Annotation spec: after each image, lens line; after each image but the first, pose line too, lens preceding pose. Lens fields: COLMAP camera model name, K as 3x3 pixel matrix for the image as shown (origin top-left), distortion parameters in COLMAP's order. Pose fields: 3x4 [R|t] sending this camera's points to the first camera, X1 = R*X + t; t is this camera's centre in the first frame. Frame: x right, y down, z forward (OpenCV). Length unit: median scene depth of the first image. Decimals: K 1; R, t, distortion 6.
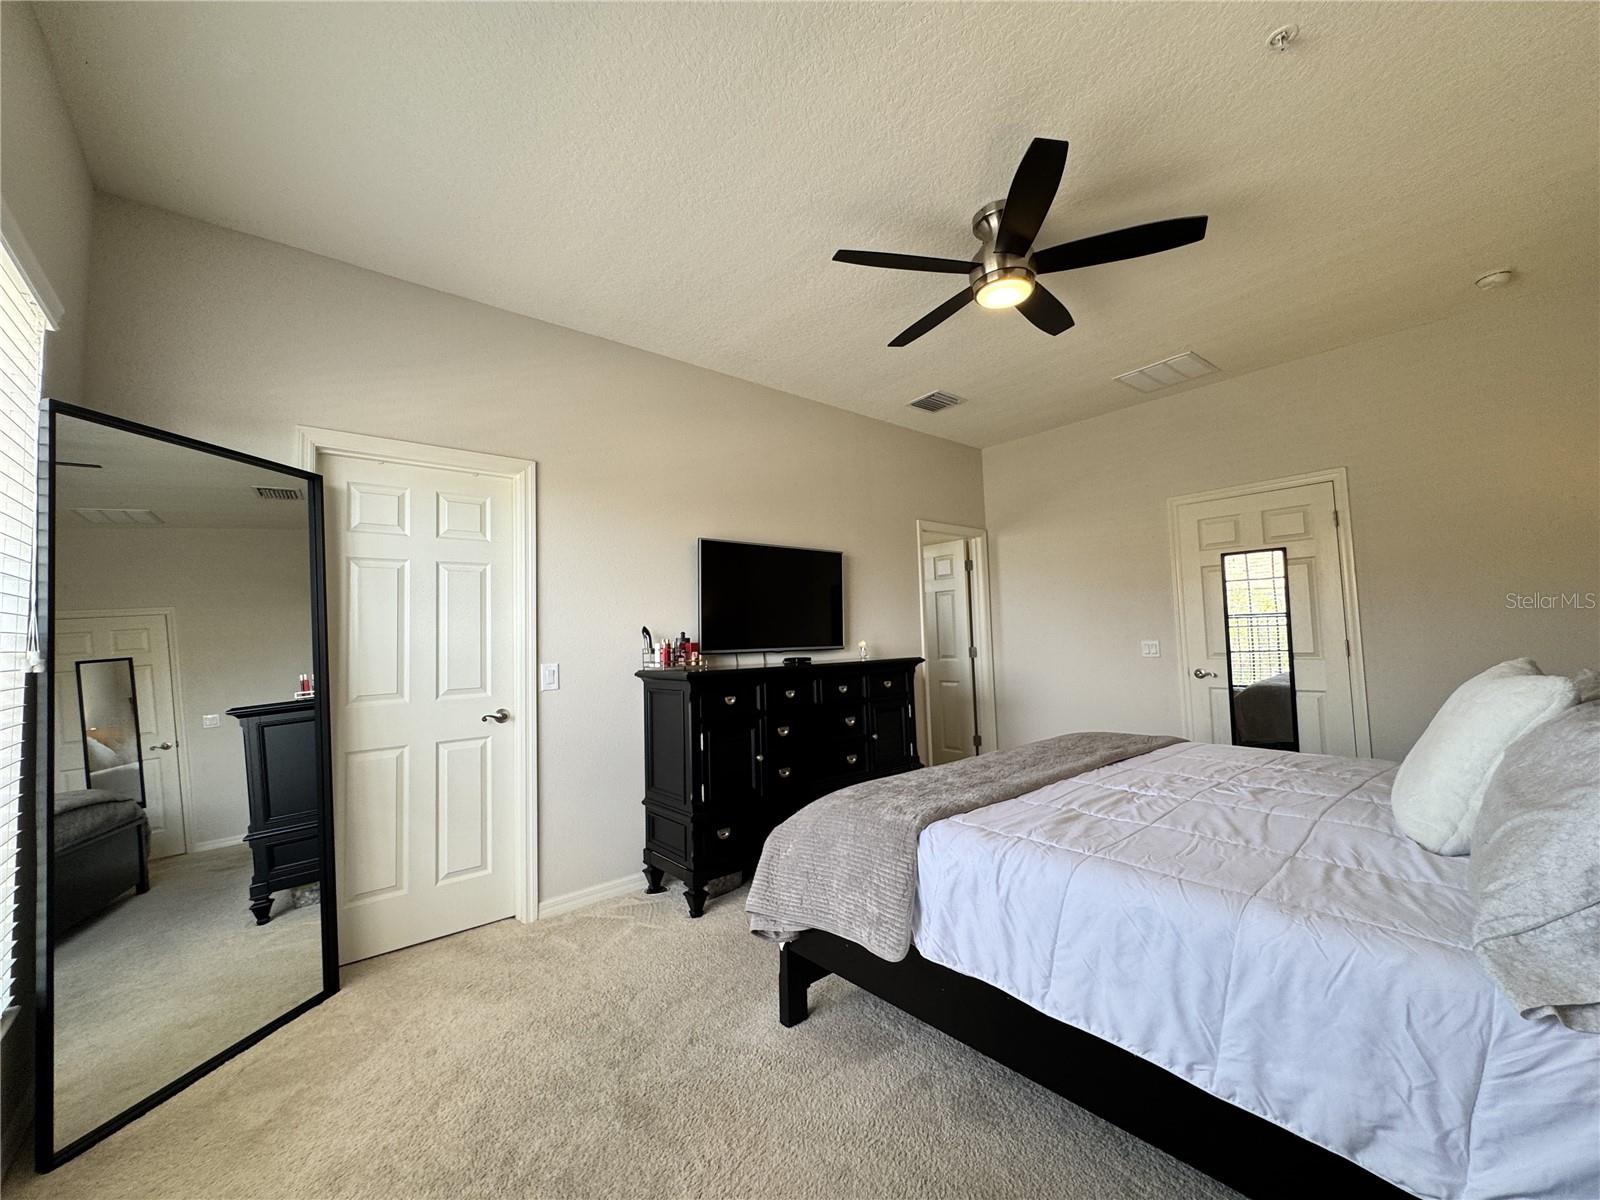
lens RADIAL K [[638.3, 0, 800.0], [0, 638.3, 600.0], [0, 0, 1]] dist [-0.003758, 0.000832]
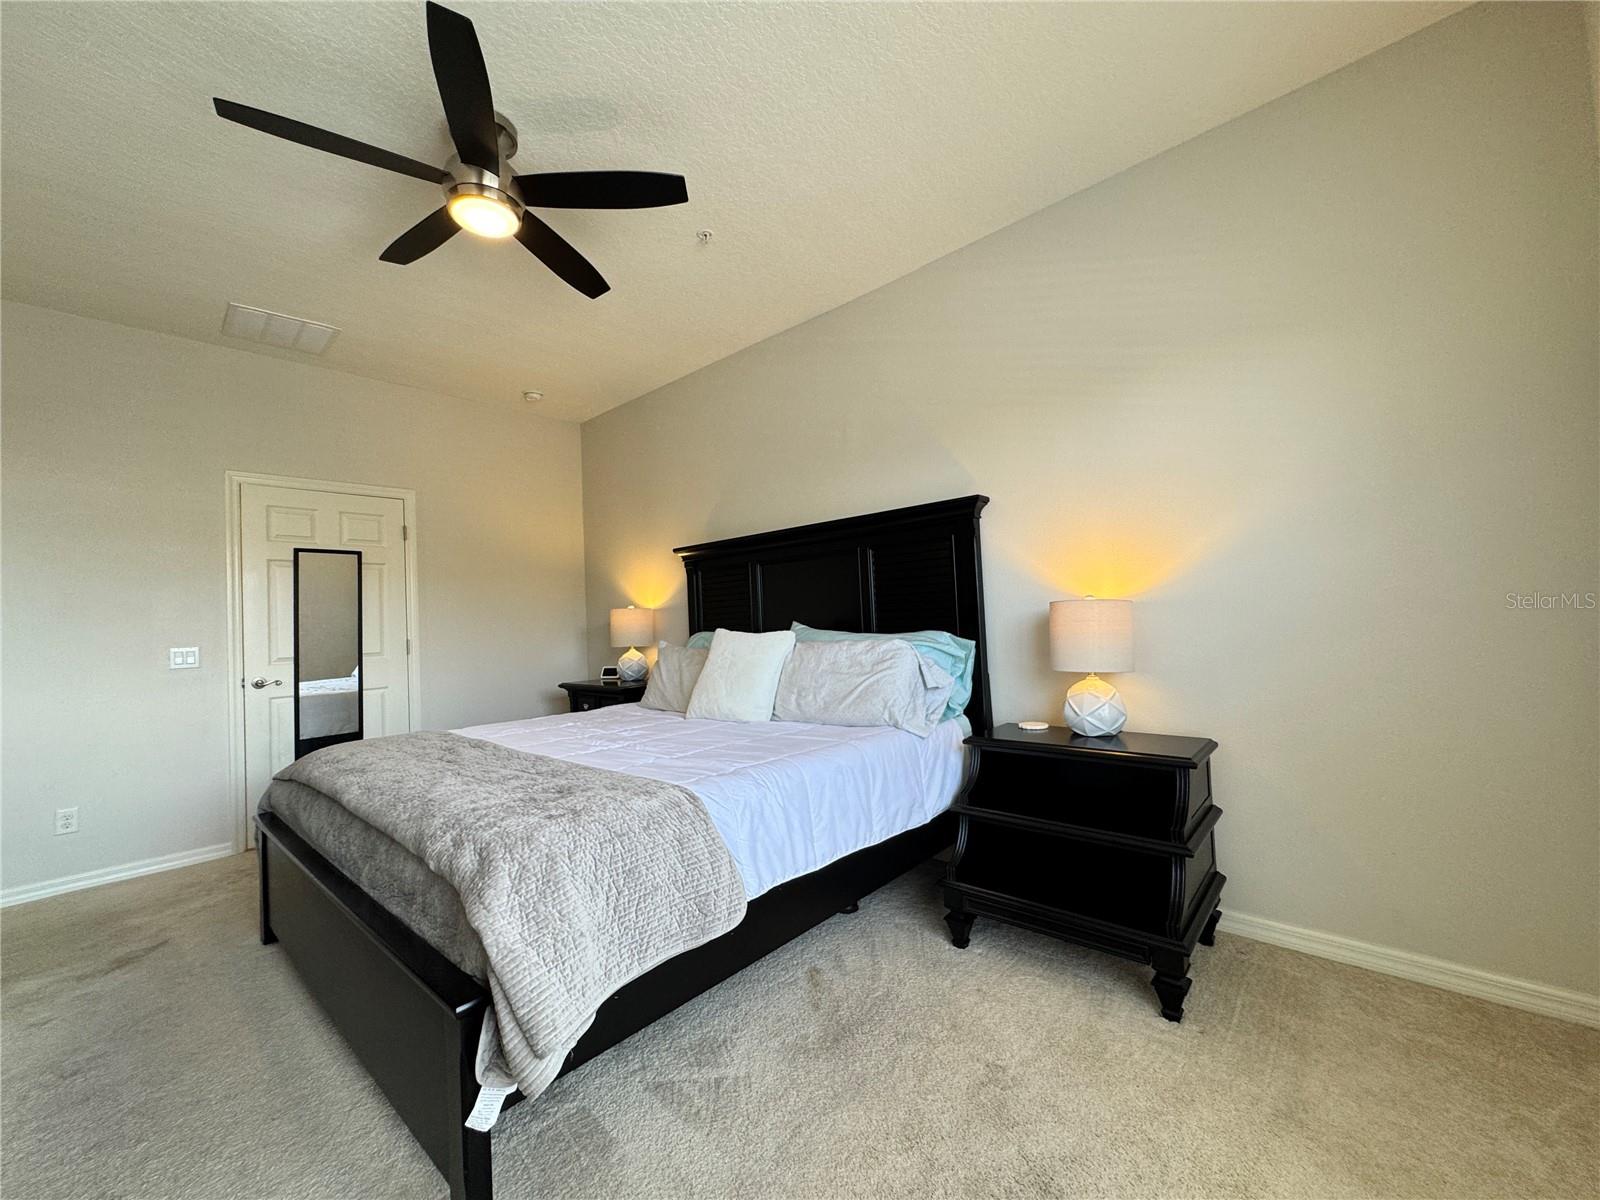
lens RADIAL K [[638.3, 0, 800.0], [0, 638.3, 600.0], [0, 0, 1]] dist [-0.003758, 0.000832]
pose [[-0.127891, 0.067191, 0.989510, -0.335547], [-0.014927, 0.997459, -0.069660, 0.054922], [-0.991676, -0.023680, -0.126563, 0.408018]]
